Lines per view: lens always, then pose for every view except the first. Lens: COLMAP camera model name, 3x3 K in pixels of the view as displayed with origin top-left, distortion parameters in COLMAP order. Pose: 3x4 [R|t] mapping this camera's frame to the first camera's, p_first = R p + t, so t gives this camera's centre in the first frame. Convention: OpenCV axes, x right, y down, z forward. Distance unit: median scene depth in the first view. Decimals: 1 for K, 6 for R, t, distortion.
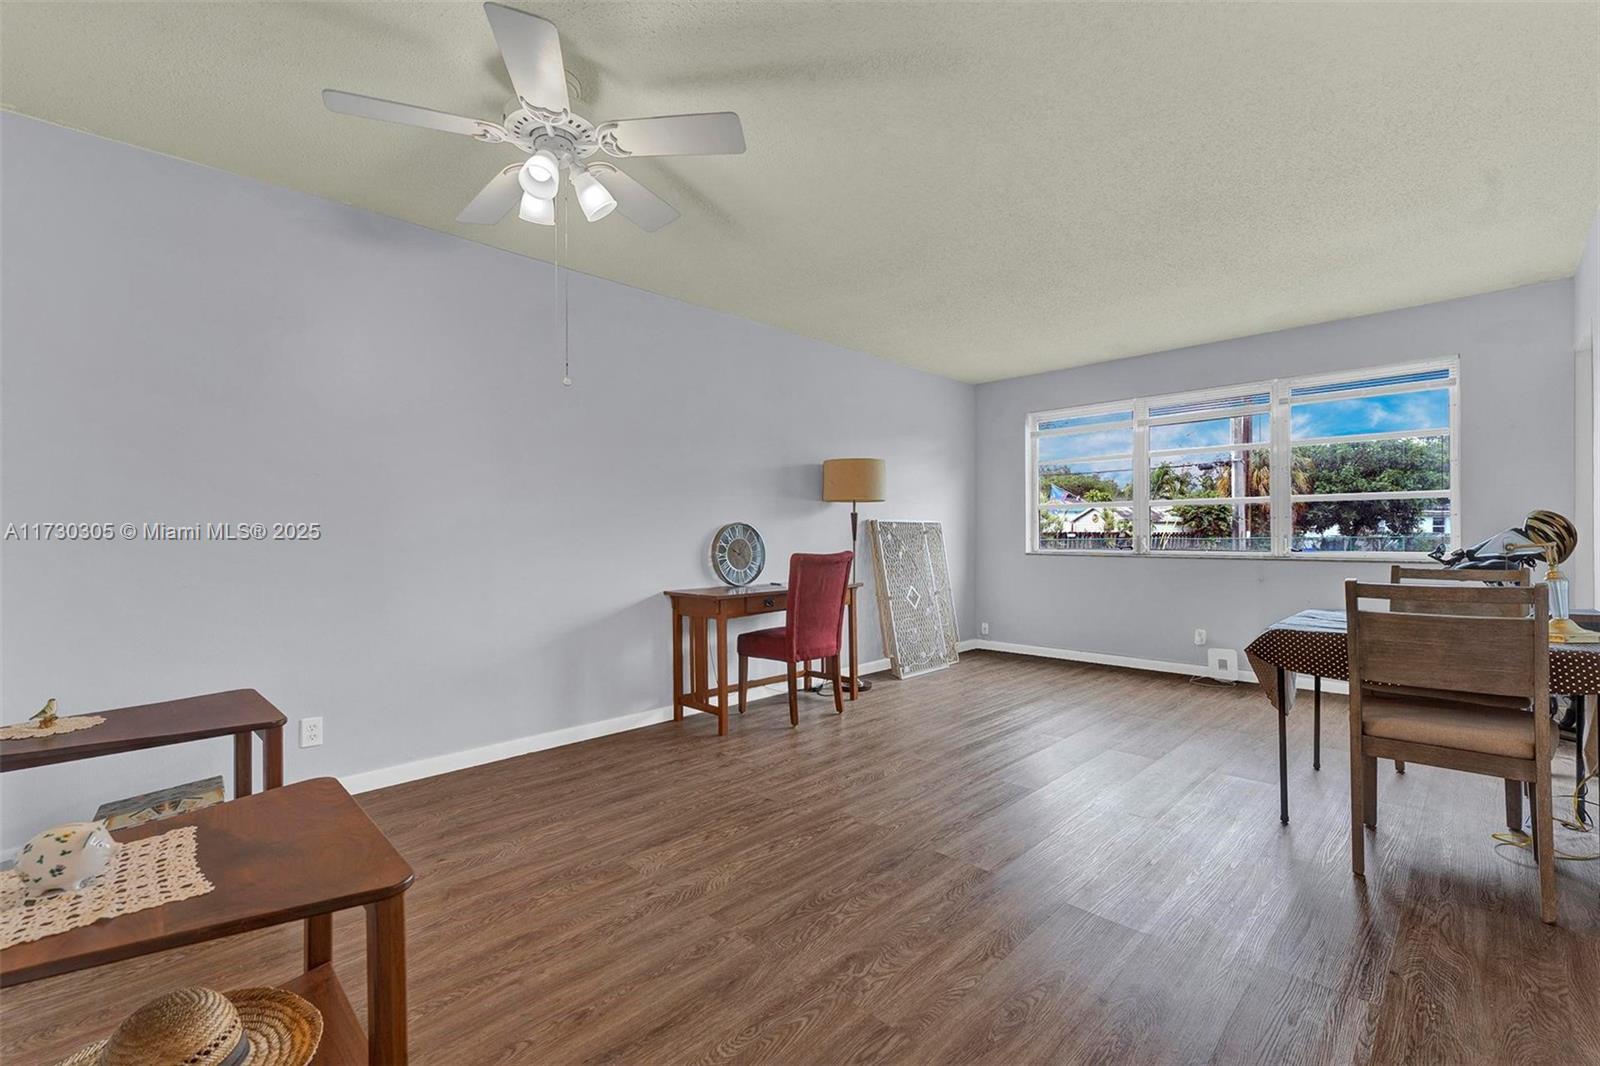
lens RADIAL K [[675.1, 0, 796.8], [0, 675.1, 535.8], [0, 0, 1]] dist [-0.001020, -0.000130]
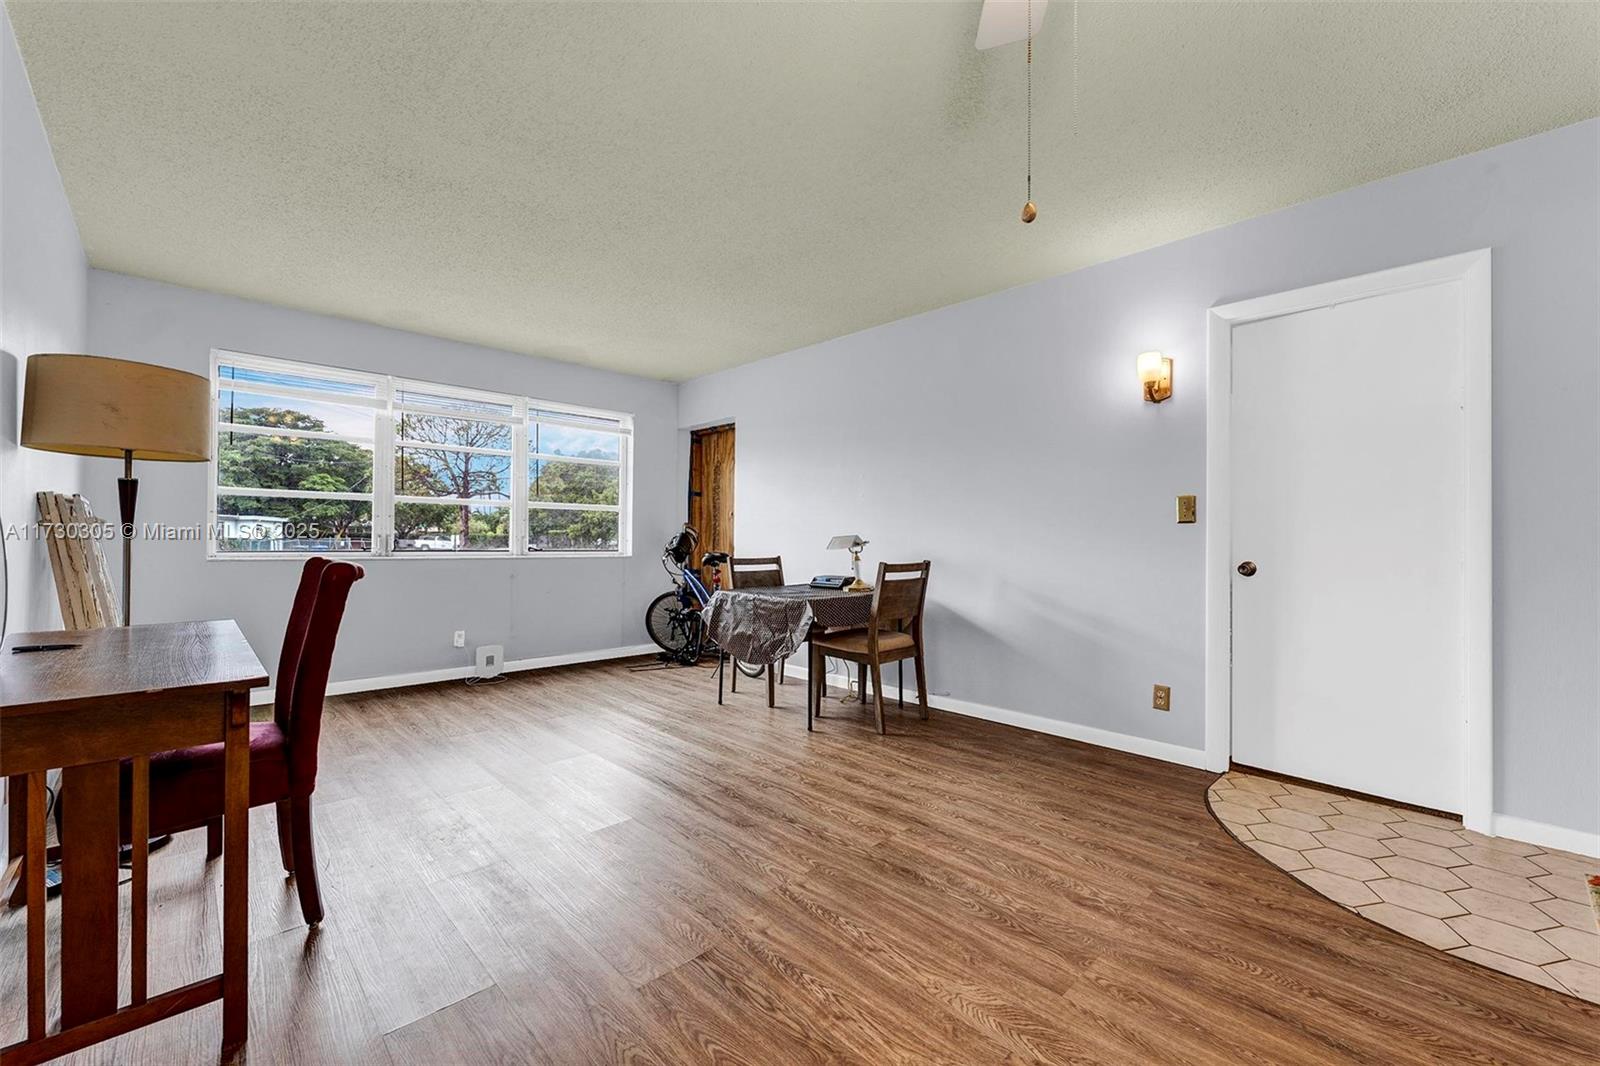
lens RADIAL K [[656.1, 0, 801.6], [0, 656.1, 537.9], [0, 0, 1]] dist [-0.002817, -0.000476]
pose [[0.015627, 0.007169, 0.999852, -0.573922], [-0.006989, 0.999951, -0.007061, 0.010766], [-0.999853, -0.006878, 0.015676, 0.806830]]
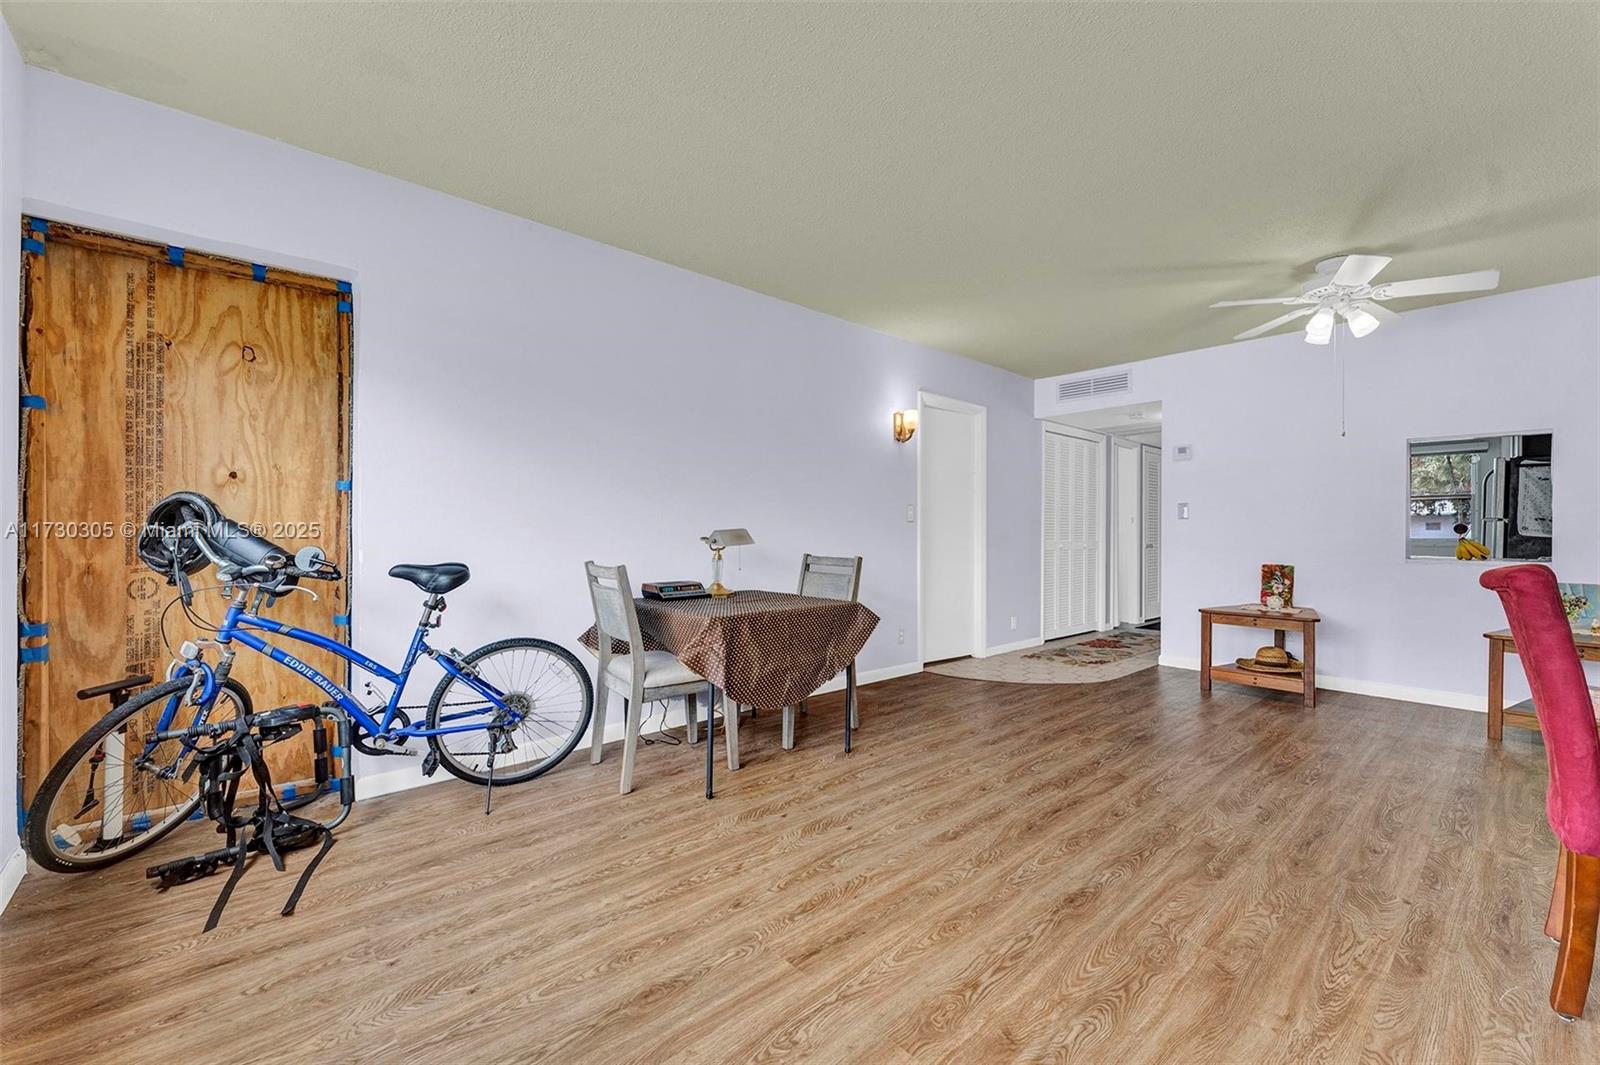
lens RADIAL K [[653.8, 0, 803.1], [0, 653.8, 534.6], [0, 0, 1]] dist [-0.002923, 0.000257]
pose [[-0.998644, 0.003439, 0.051952, 0.599530], [0.003545, 0.999992, 0.001947, 0.003947], [-0.051945, 0.002128, -0.998648, 1.818124]]
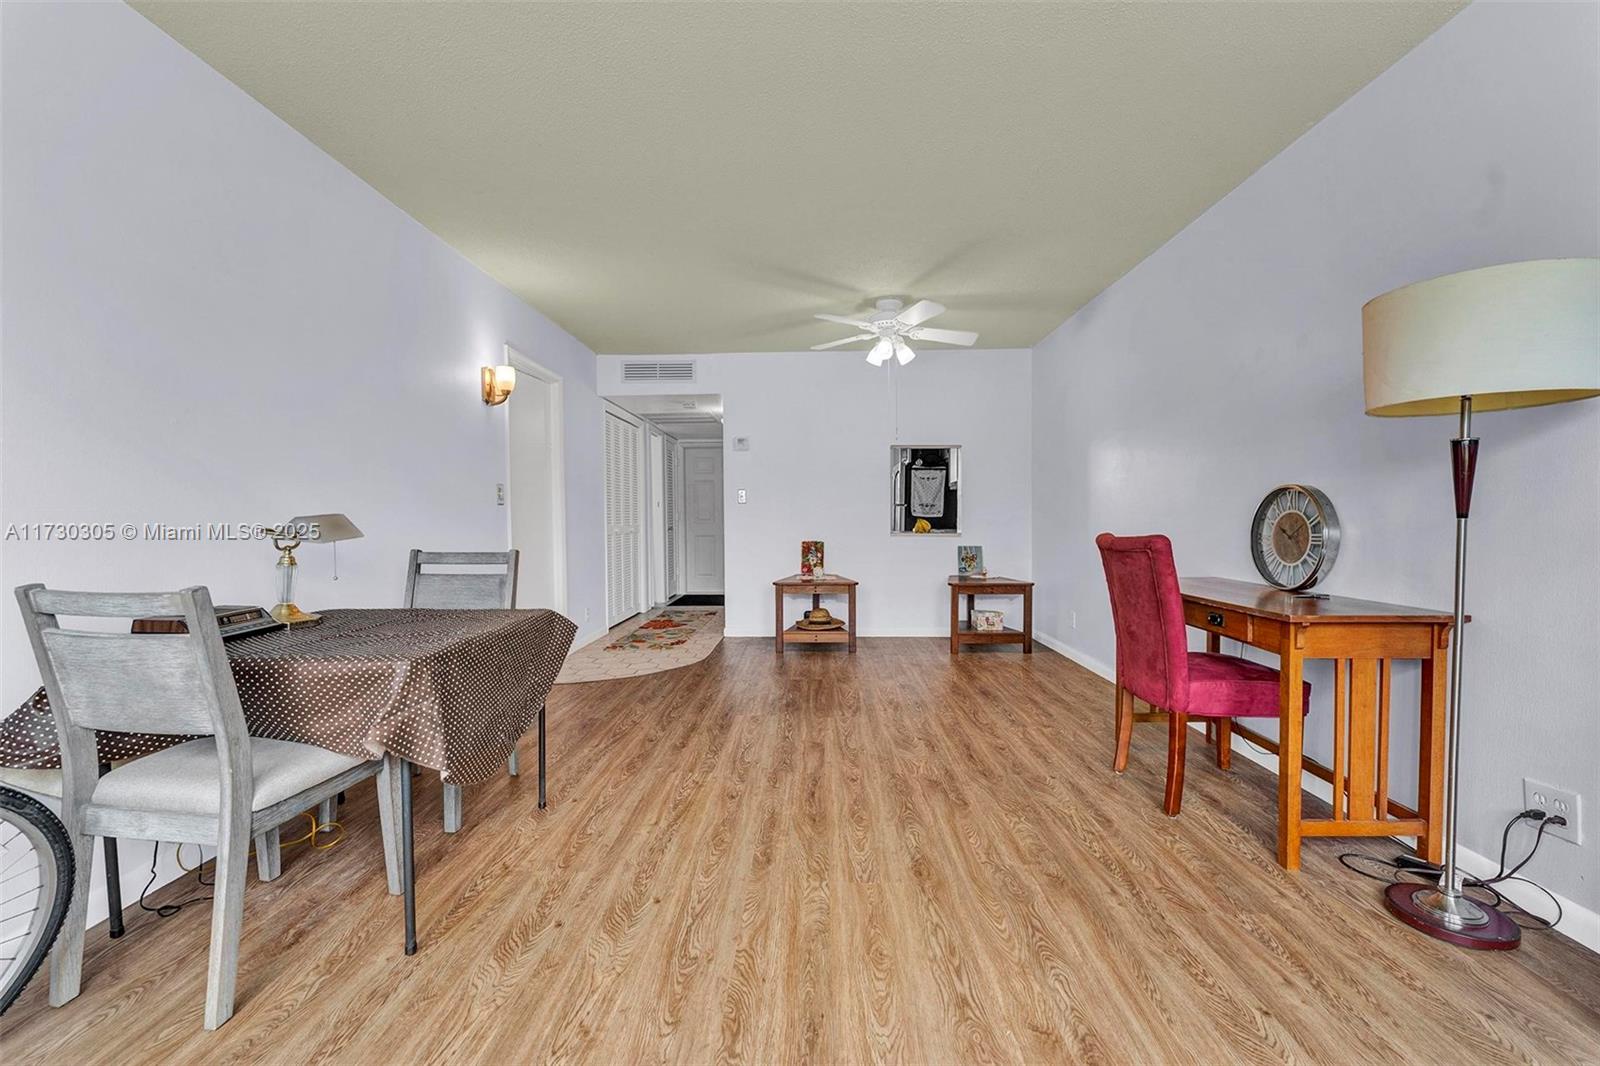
lens RADIAL K [[656.1, 0, 800.5], [0, 656.1, 535.6], [0, 0, 1]] dist [-0.002817, -0.000476]
pose [[-0.720611, 0.032564, -0.692575, 0.888630], [0.012830, 0.999352, 0.033638, 0.001610], [0.693221, 0.015354, -0.720561, 1.566297]]
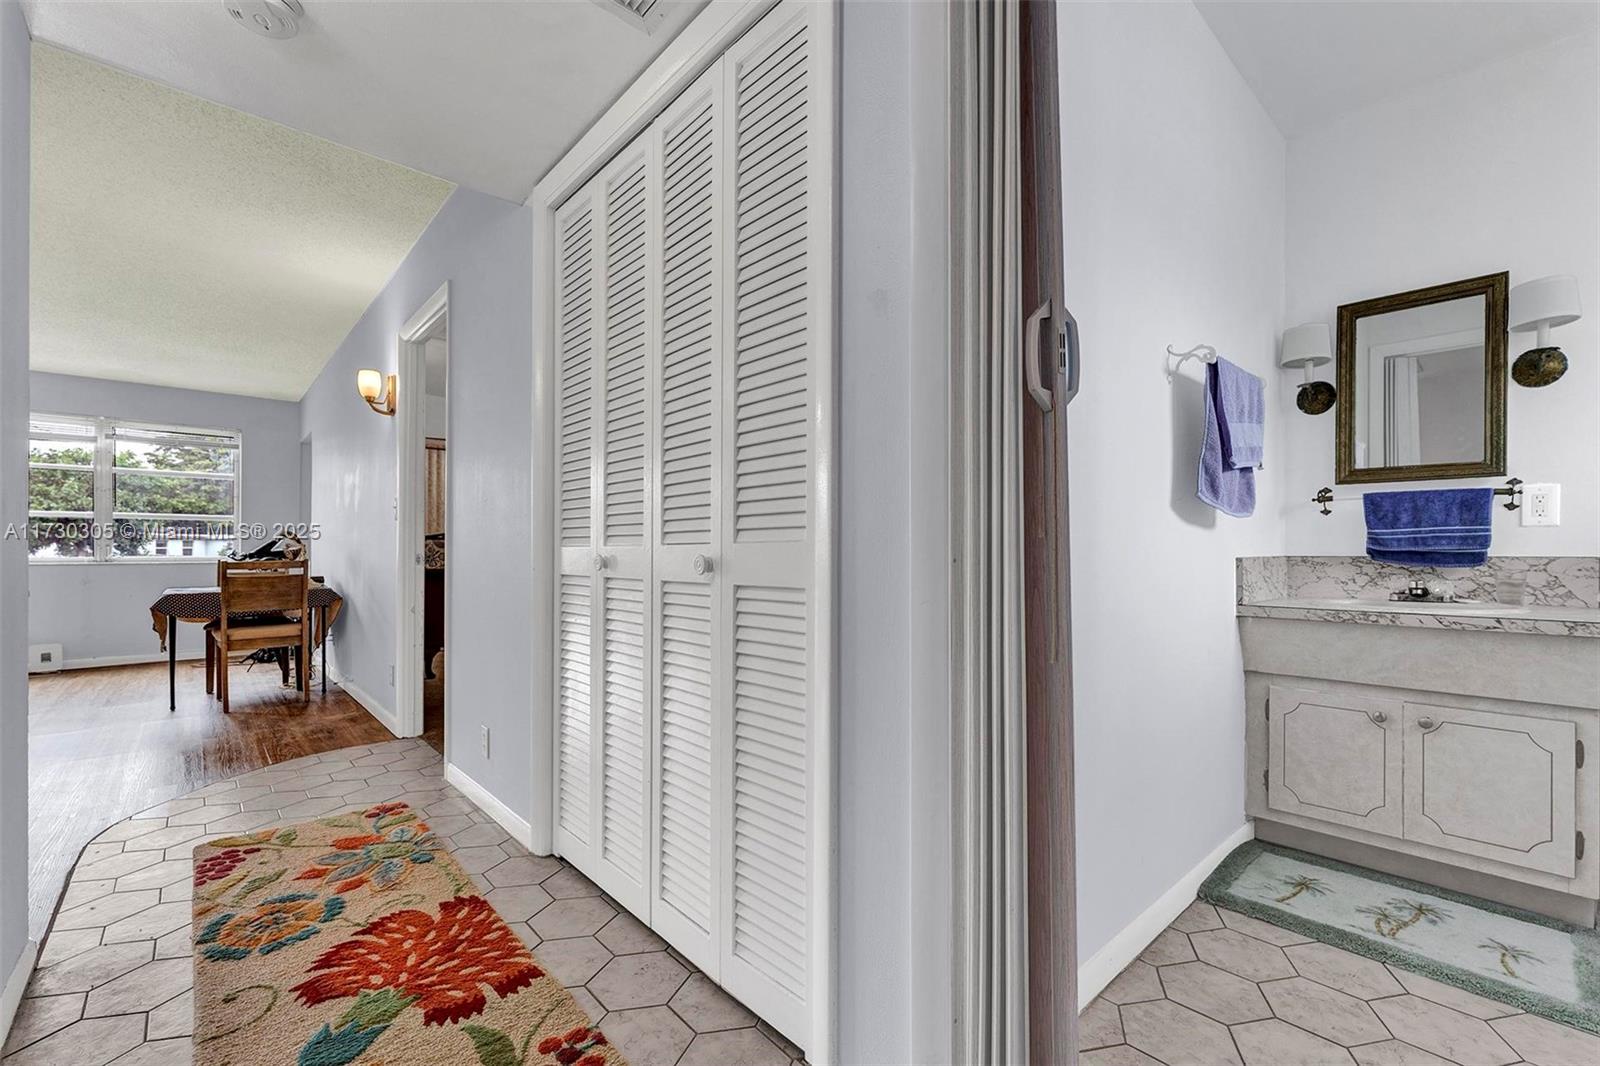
lens RADIAL K [[675.1, 0, 806.6], [0, 675.1, 547.0], [0, 0, 1]] dist [-0.001020, -0.000130]
pose [[0.038442, 0.013838, 0.999165, -0.707118], [0.004796, 0.999890, -0.014032, 0.044479], [-0.999249, 0.005331, 0.038371, -0.496270]]
